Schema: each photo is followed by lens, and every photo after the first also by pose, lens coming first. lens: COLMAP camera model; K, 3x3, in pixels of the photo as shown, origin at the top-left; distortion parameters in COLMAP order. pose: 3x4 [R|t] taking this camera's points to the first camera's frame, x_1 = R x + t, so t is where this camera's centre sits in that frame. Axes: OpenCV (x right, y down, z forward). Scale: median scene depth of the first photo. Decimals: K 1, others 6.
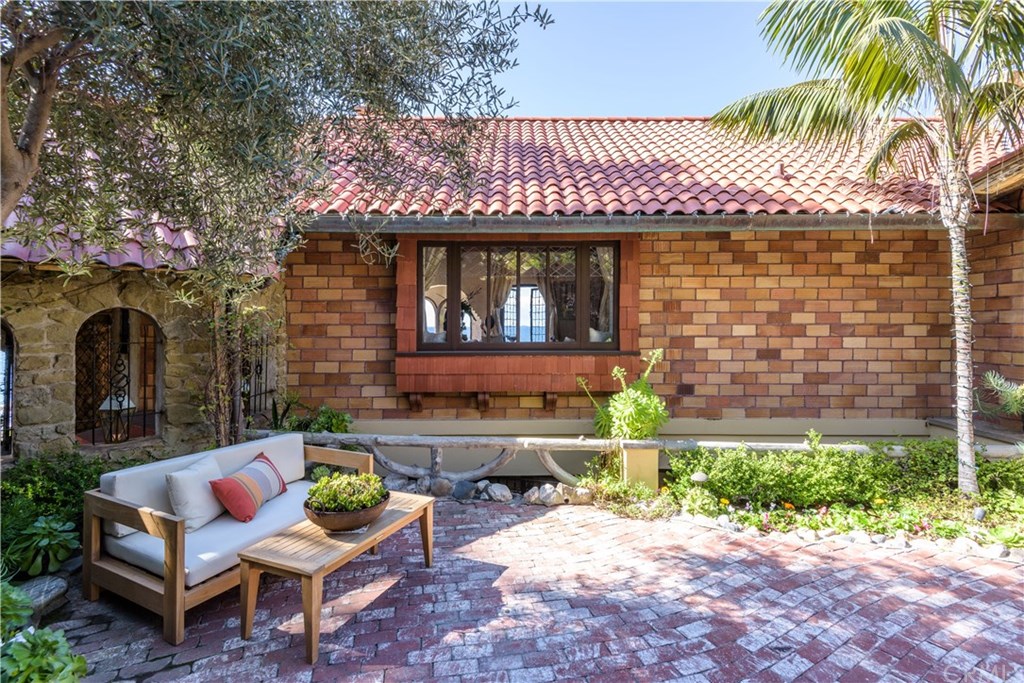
lens RADIAL K [[441.7, 0, 510.7], [0, 441.7, 328.0], [0, 0, 1]] dist [0.002747, 0.000101]
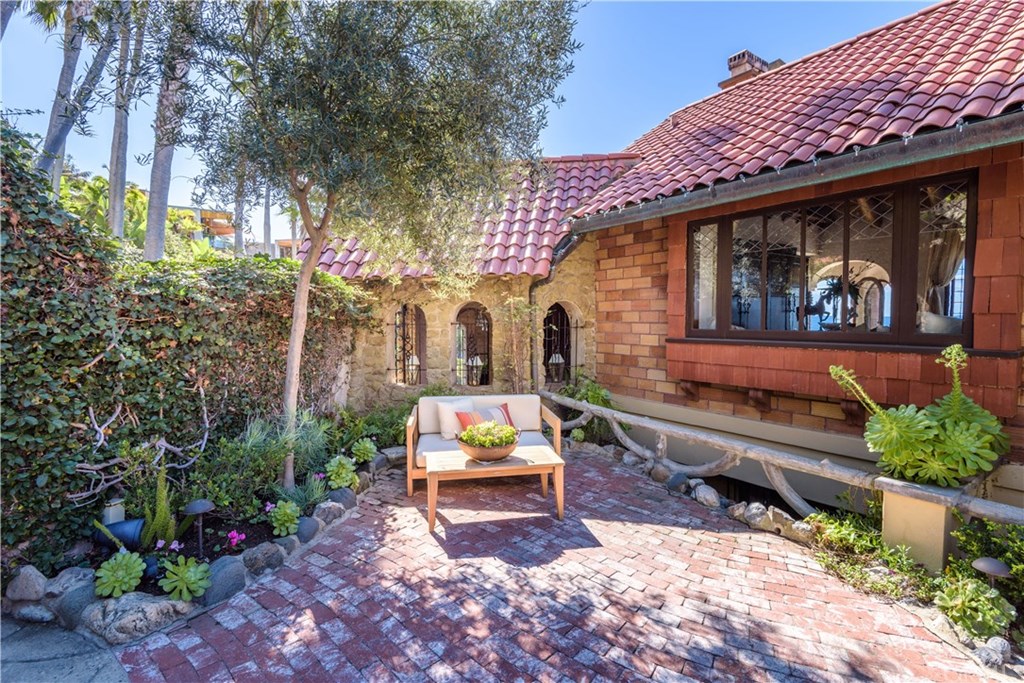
lens RADIAL K [[441.2, 0, 515.9], [0, 441.2, 337.2], [0, 0, 1]] dist [-0.001167, -0.000820]
pose [[0.616984, 0.037792, -0.786068, 0.333652], [-0.000551, 0.998867, 0.047591, 0.006103], [0.786976, -0.028930, 0.616305, 0.115958]]
